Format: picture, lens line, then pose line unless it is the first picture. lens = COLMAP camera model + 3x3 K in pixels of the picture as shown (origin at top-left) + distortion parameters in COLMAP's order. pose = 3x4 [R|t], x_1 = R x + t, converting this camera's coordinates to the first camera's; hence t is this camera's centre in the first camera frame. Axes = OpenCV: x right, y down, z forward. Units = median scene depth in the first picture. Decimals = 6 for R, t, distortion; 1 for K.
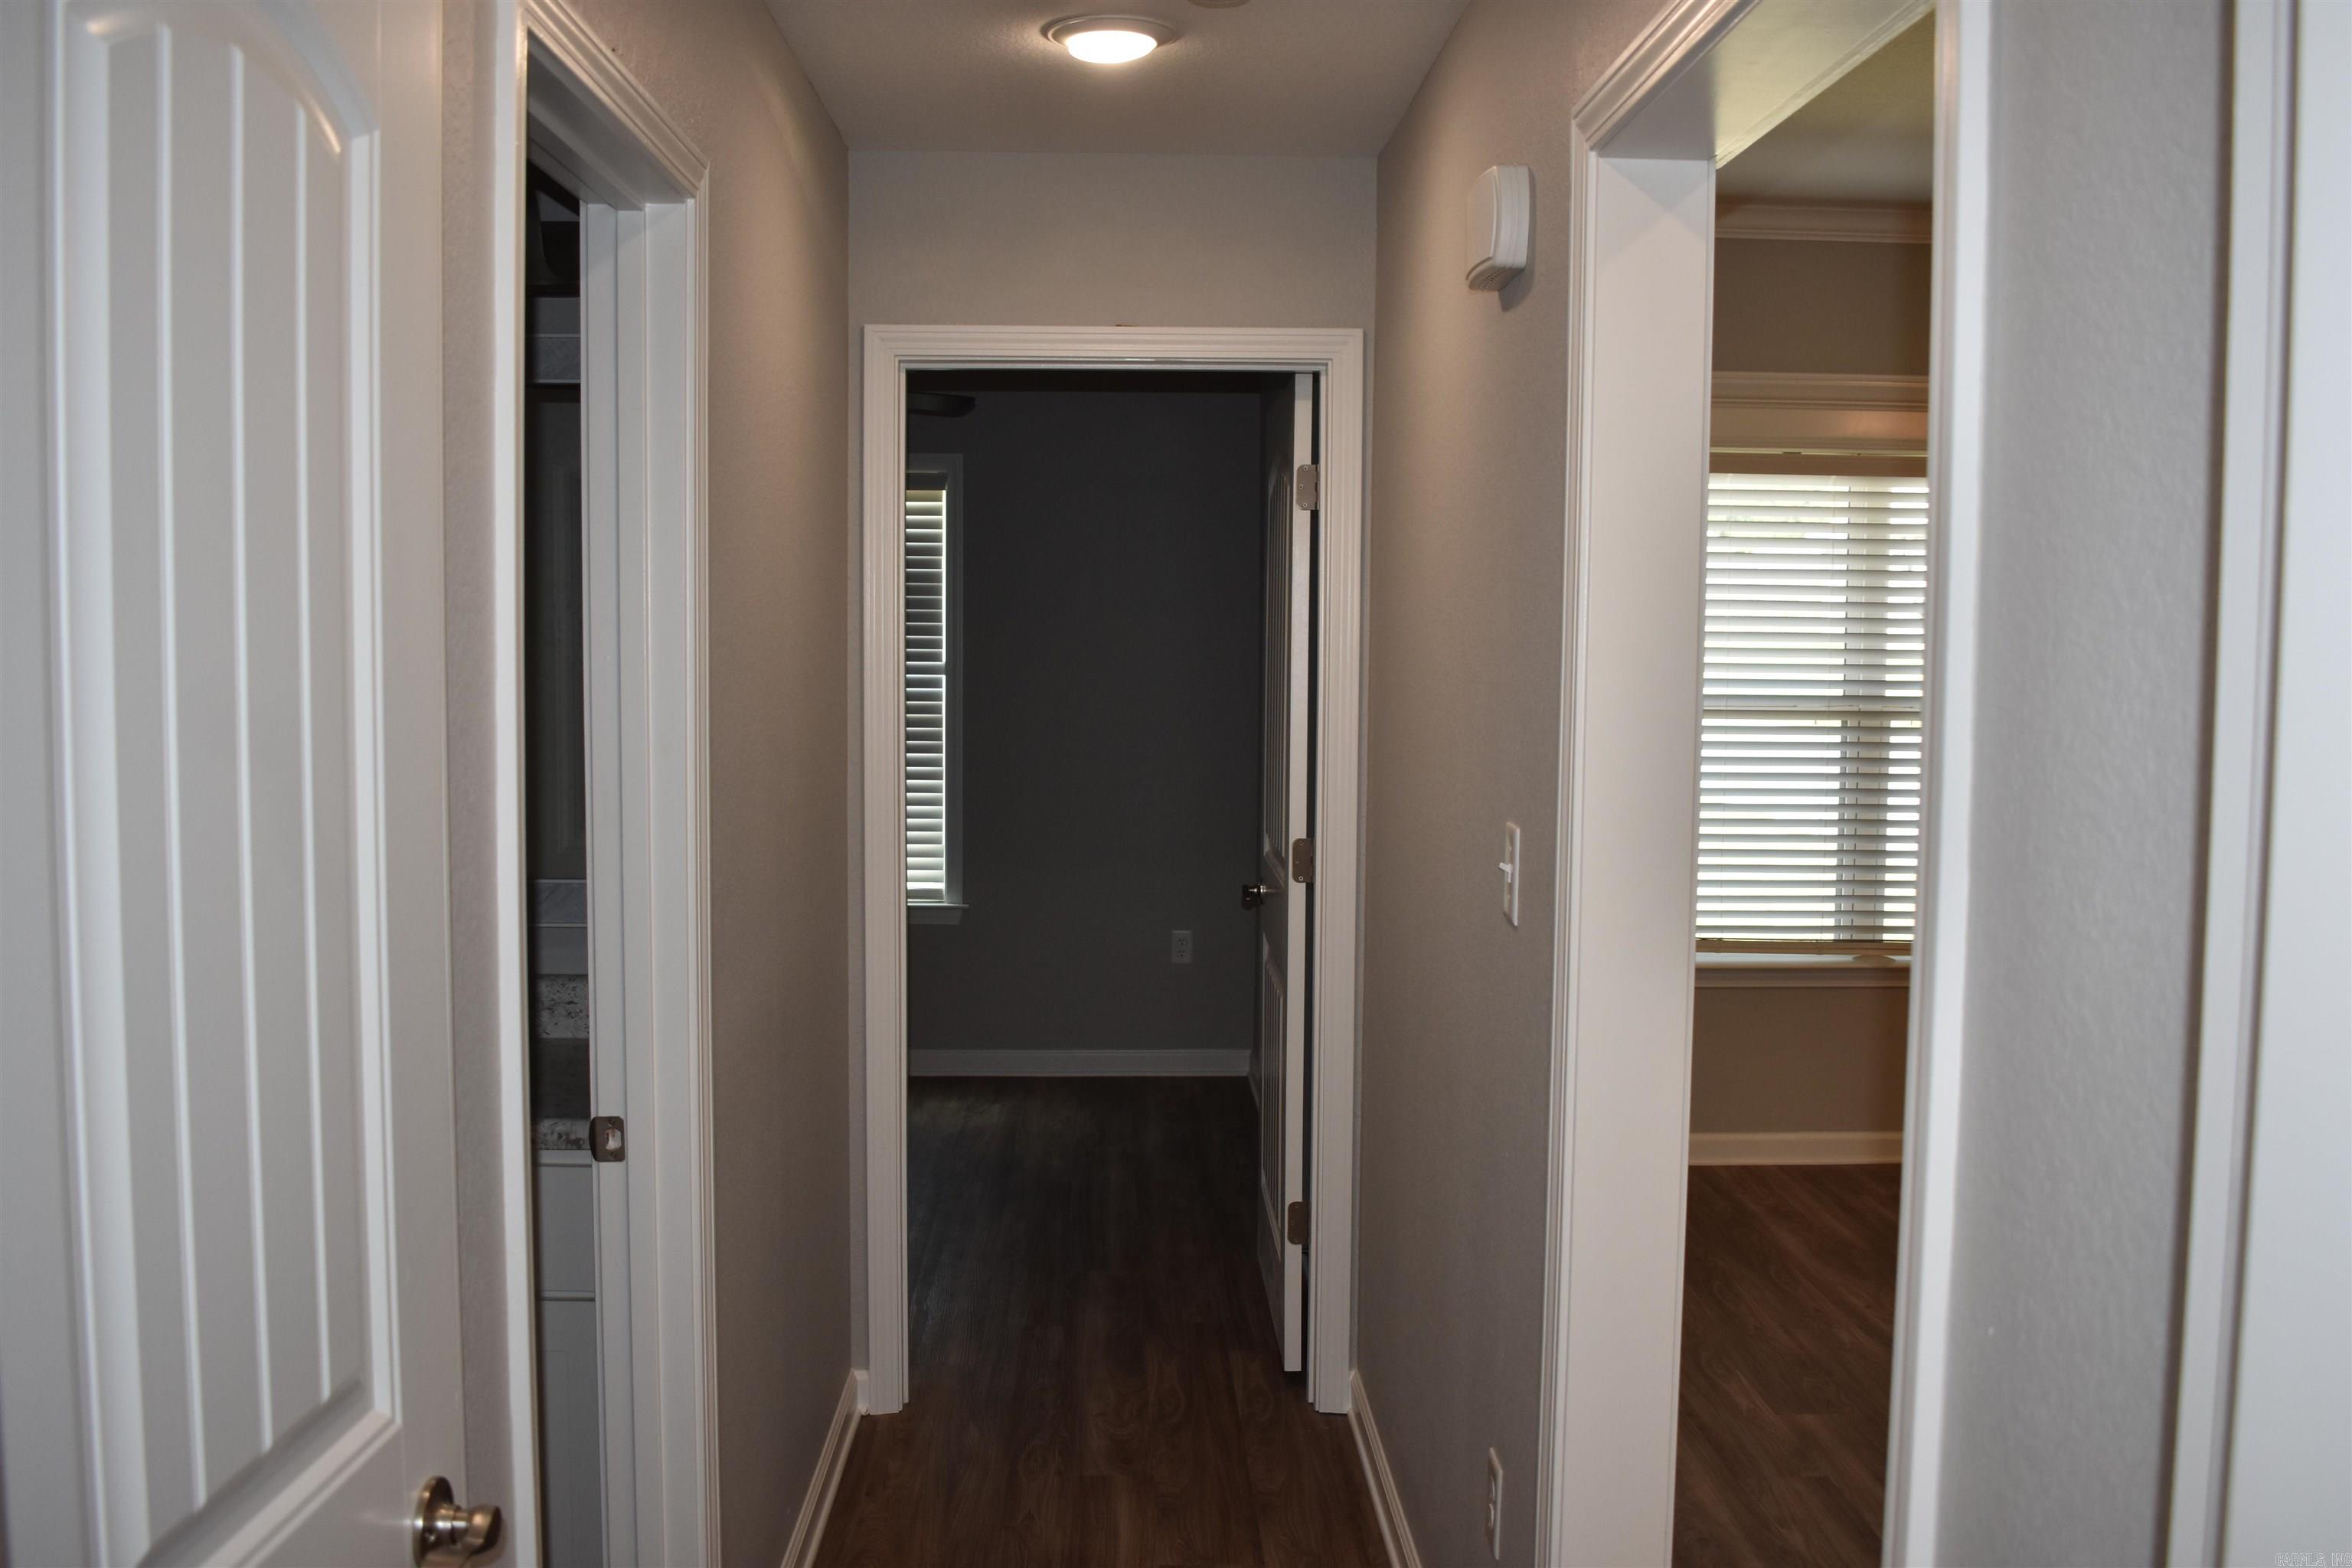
lens RADIAL K [[2103.7, 0, 1176.4], [0, 2103.7, 793.5], [0, 0, 1]] dist [-0.085037, 0.013191]
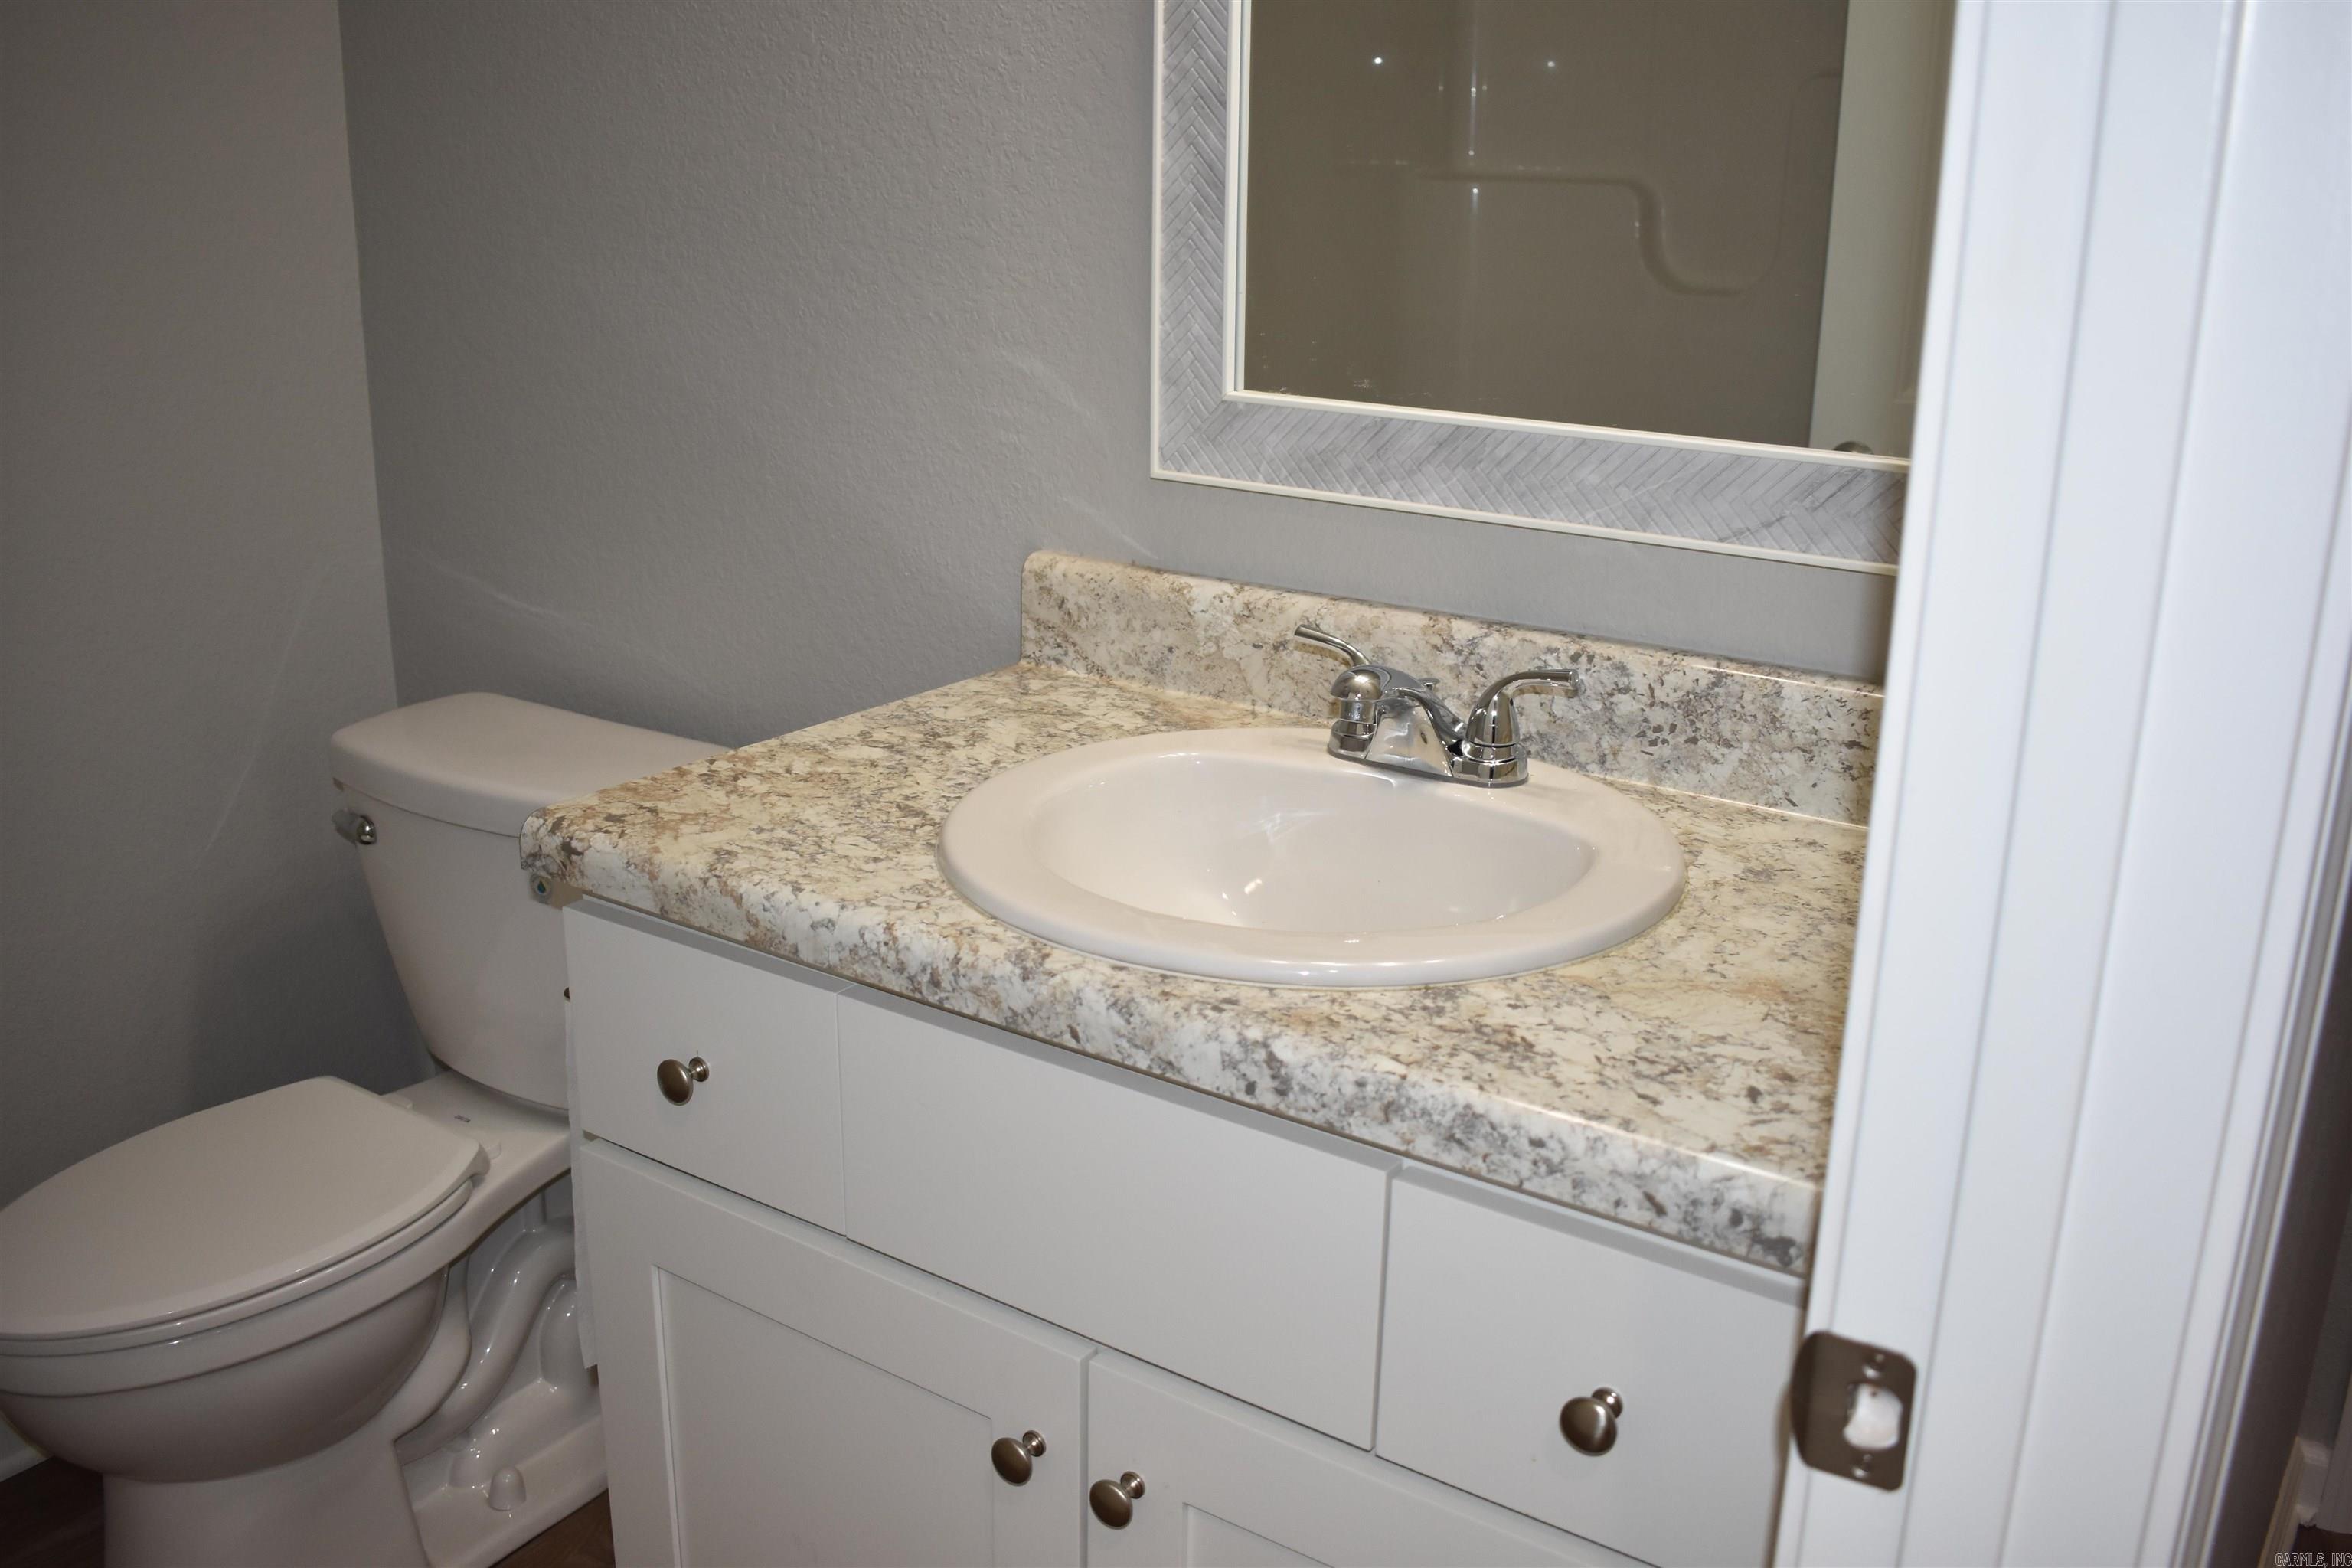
lens RADIAL K [[2103.7, 0, 1171.7], [0, 2103.7, 794.6], [0, 0, 1]] dist [-0.085037, 0.013191]
pose [[0.805623, 0.170283, -0.567429, -0.201819], [-0.054272, 0.974987, 0.215535, 0.029000], [0.589938, -0.142844, 0.794713, 0.733141]]
